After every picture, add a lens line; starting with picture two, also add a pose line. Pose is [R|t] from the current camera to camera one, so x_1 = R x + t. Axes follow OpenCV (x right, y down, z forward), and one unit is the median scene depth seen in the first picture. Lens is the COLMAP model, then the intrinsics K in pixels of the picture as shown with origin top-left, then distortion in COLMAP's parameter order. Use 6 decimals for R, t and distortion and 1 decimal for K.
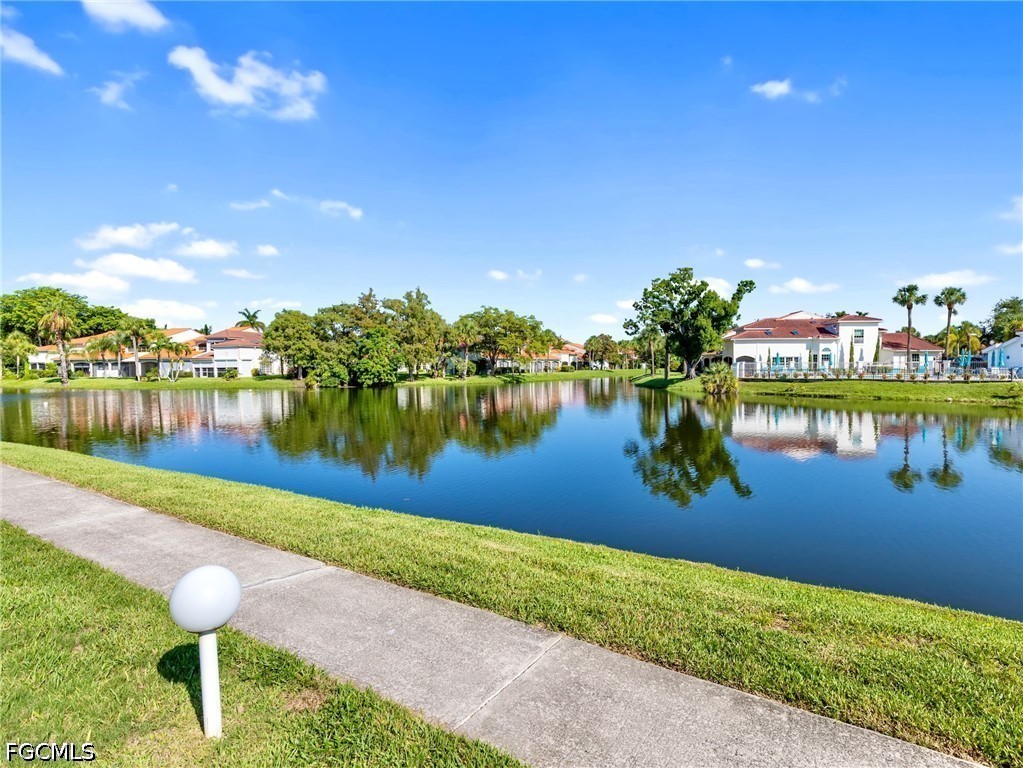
lens RADIAL K [[533.8, 0, 515.9], [0, 533.8, 389.0], [0, 0, 1]] dist [-0.003411, -0.000944]
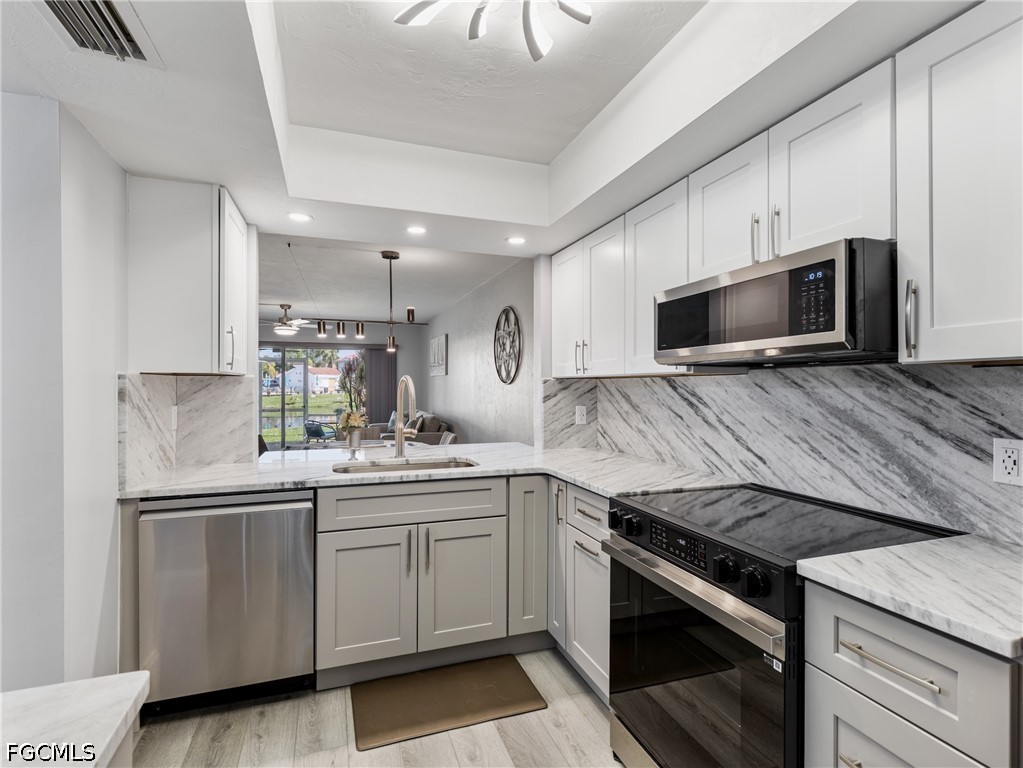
lens RADIAL K [[518.1, 0, 518.6], [0, 518.1, 383.9], [0, 0, 1]] dist [0.008065, -0.001455]
pose [[0.403086, 0.003807, 0.915154, -0.186341], [0.041680, 0.998877, -0.022513, 0.011929], [-0.914212, 0.047218, 0.402475, -0.211525]]
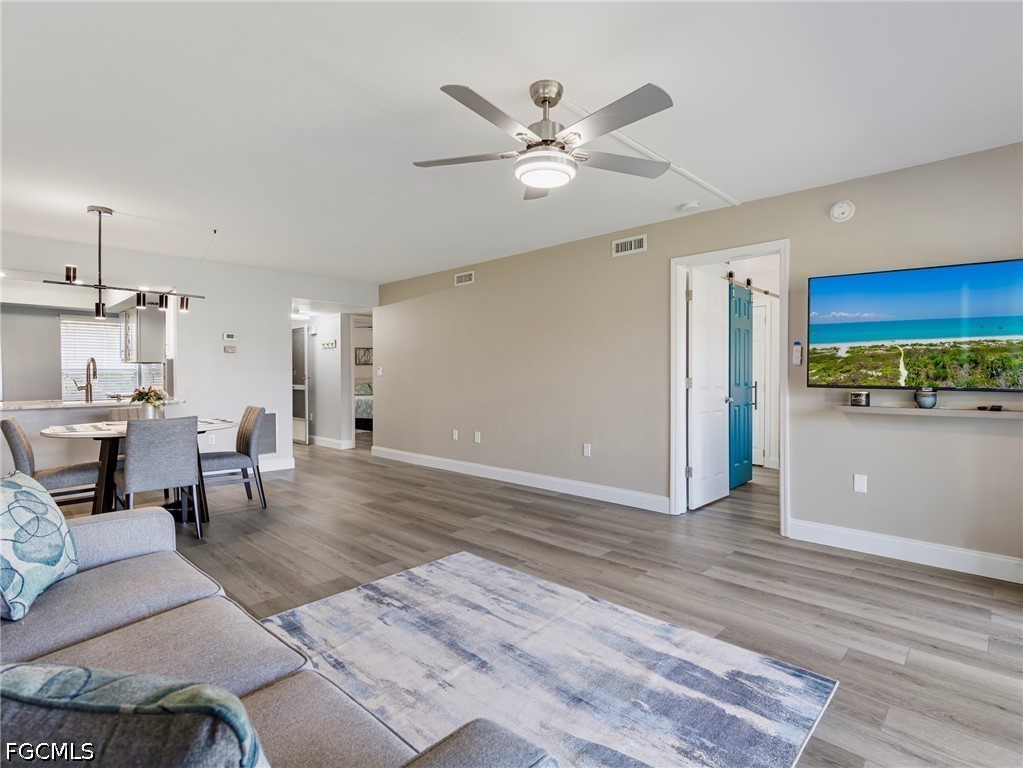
lens RADIAL K [[519.8, 0, 517.7], [0, 519.8, 379.2], [0, 0, 1]] dist [0.008448, -0.001962]
pose [[0.048029, 0.013152, -0.998759, -0.062456], [-0.043512, 0.998992, 0.011063, 0.009429], [0.997898, 0.042927, 0.048553, -0.119327]]
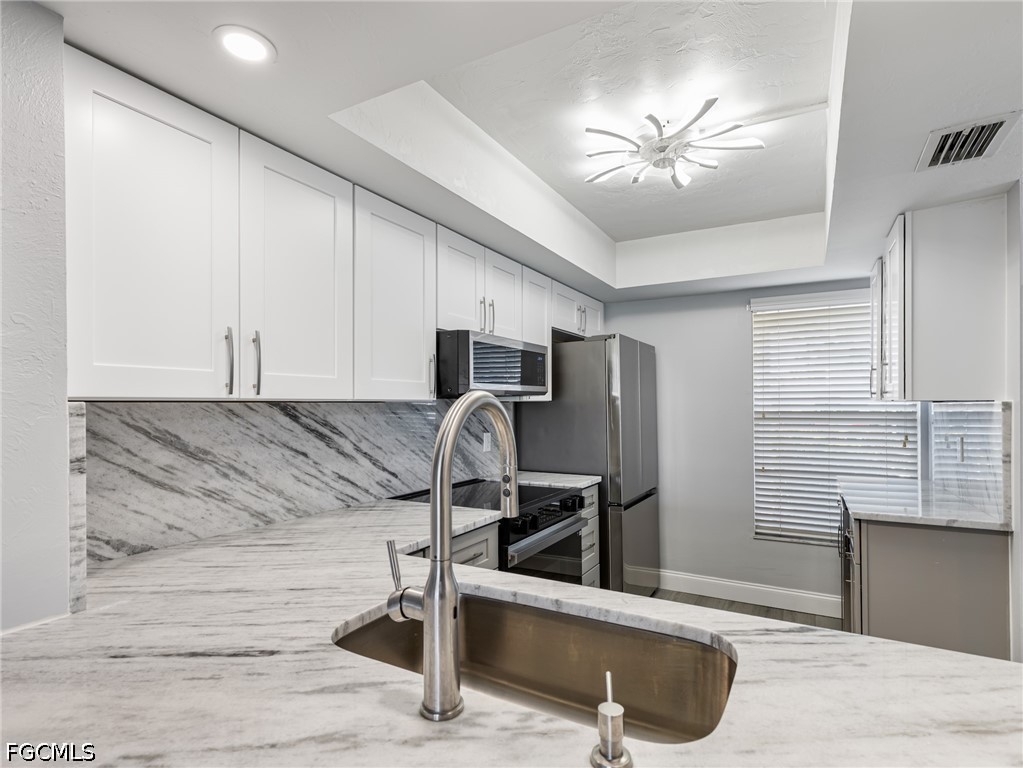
lens RADIAL K [[524.4, 0, 518.8], [0, 524.4, 395.5], [0, 0, 1]] dist [0.006948, 0.000202]
pose [[-0.955499, -0.001078, -0.294992, -0.147780], [-0.009098, 0.999625, 0.025817, 0.009594], [0.294854, 0.027352, -0.955151, -0.172459]]
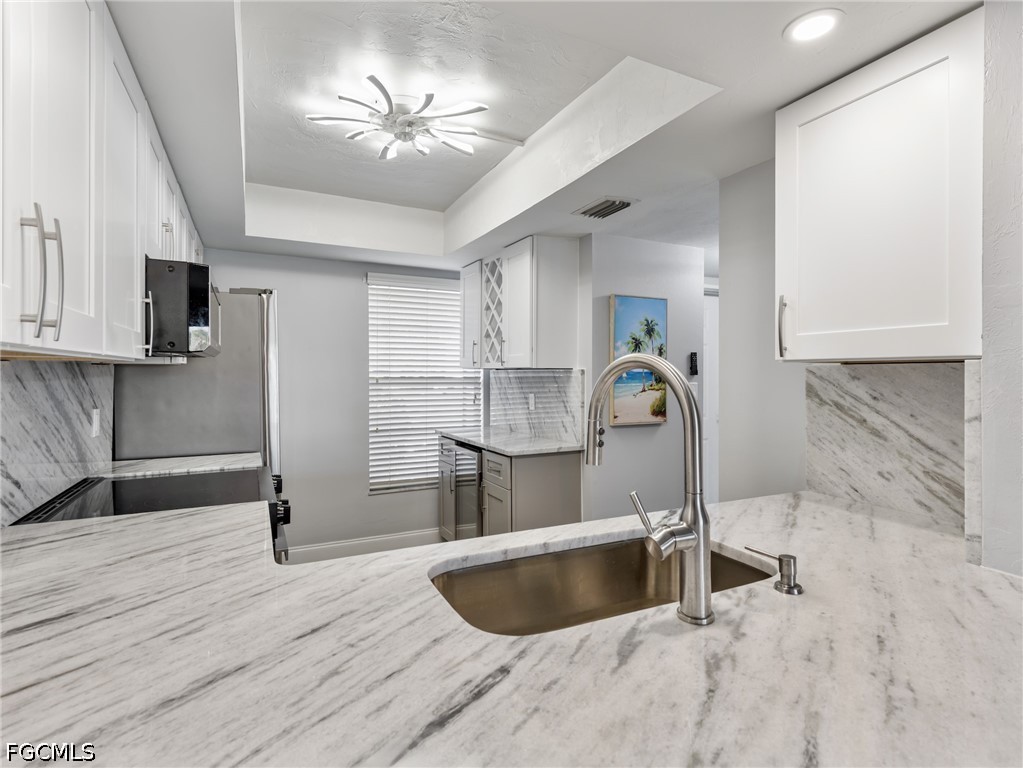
lens RADIAL K [[533.4, 0, 513.6], [0, 533.4, 369.2], [0, 0, 1]] dist [0.010086, -0.000035]
pose [[-0.304884, -0.006111, -0.952370, -0.134546], [-0.045017, 0.998954, 0.008001, 0.010359], [0.951325, 0.045313, -0.304840, -0.184422]]
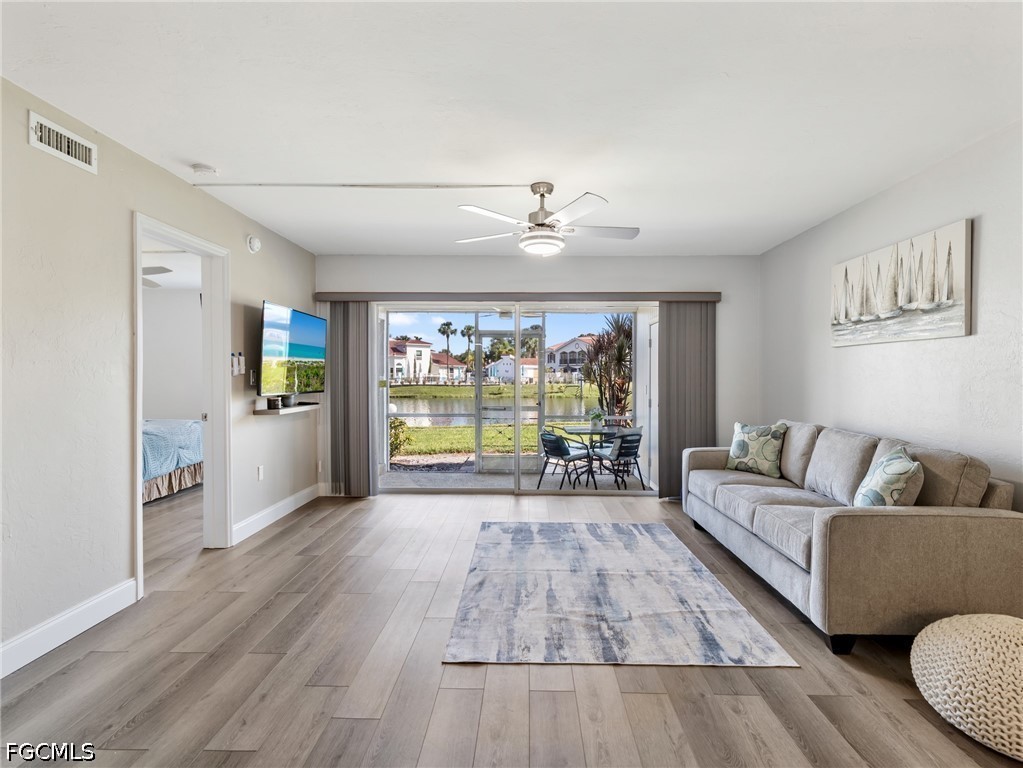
lens RADIAL K [[519.8, 0, 517.7], [0, 519.8, 379.2], [0, 0, 1]] dist [0.008448, -0.001962]
pose [[0.708672, 0.000522, 0.705538, -0.138787], [0.026966, 0.999249, -0.027825, 0.010093], [-0.705022, 0.038744, 0.708126, -0.151338]]
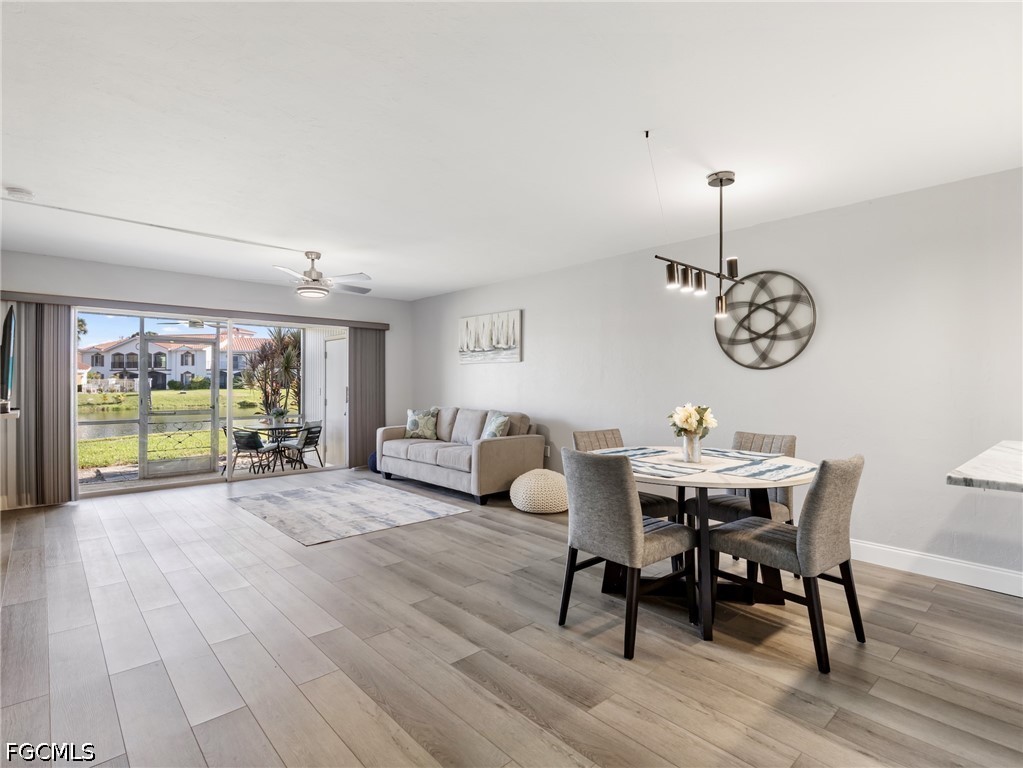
lens RADIAL K [[519.8, 0, 517.7], [0, 519.8, 379.2], [0, 0, 1]] dist [0.008448, -0.001962]
pose [[0.027050, 0.010275, 0.999581, -0.178288], [0.045378, 0.998904, -0.011496, 0.010607], [-0.998604, 0.045670, 0.026554, -0.148974]]
